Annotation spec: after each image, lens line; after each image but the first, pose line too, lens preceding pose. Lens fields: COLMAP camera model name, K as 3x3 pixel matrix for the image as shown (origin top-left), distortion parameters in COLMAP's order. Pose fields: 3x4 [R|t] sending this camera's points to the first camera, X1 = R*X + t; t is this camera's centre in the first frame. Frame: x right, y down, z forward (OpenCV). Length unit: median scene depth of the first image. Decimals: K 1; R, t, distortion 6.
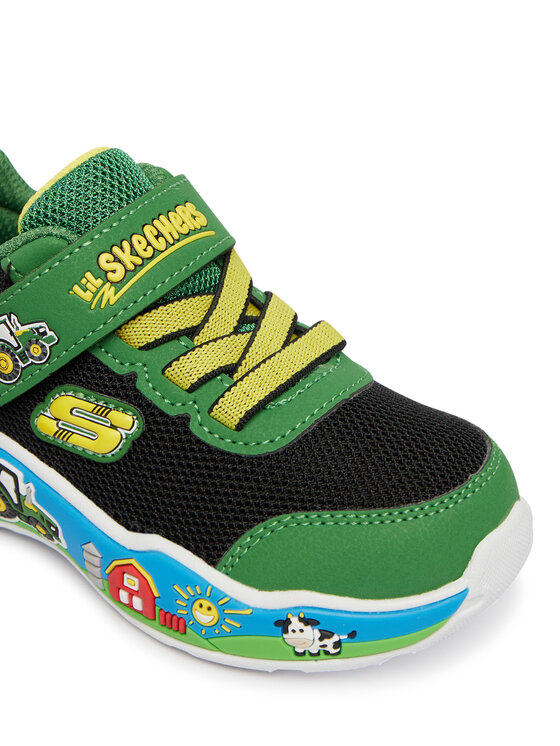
lens RADIAL K [[1839.9, 0, 280.0], [0, 1839.9, 373.0], [0, 0, 1]] dist [-0.034125, 0.033865]
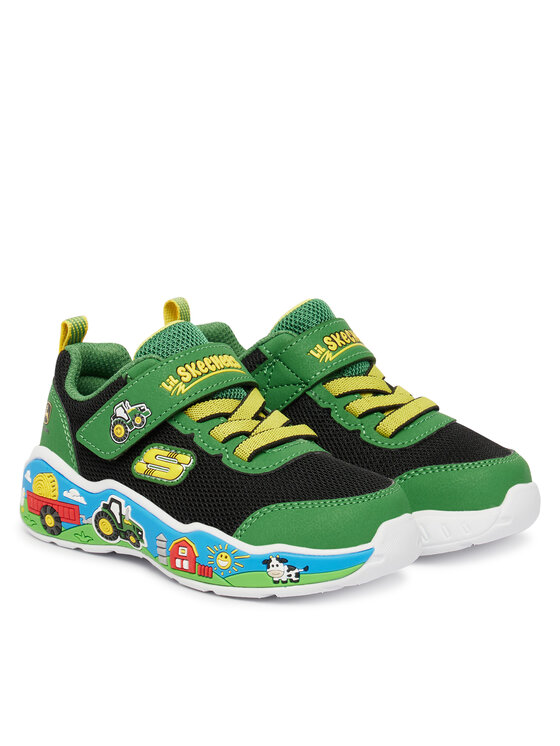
lens RADIAL K [[1839.9, 0, 280.0], [0, 1839.9, 373.0], [0, 0, 1]] dist [-0.034125, 0.033865]
pose [[0.997398, 0.036330, -0.062265, 0.111335], [-0.052988, 0.955097, -0.291518, 0.453928], [0.048878, 0.294059, 0.954537, -0.691336]]
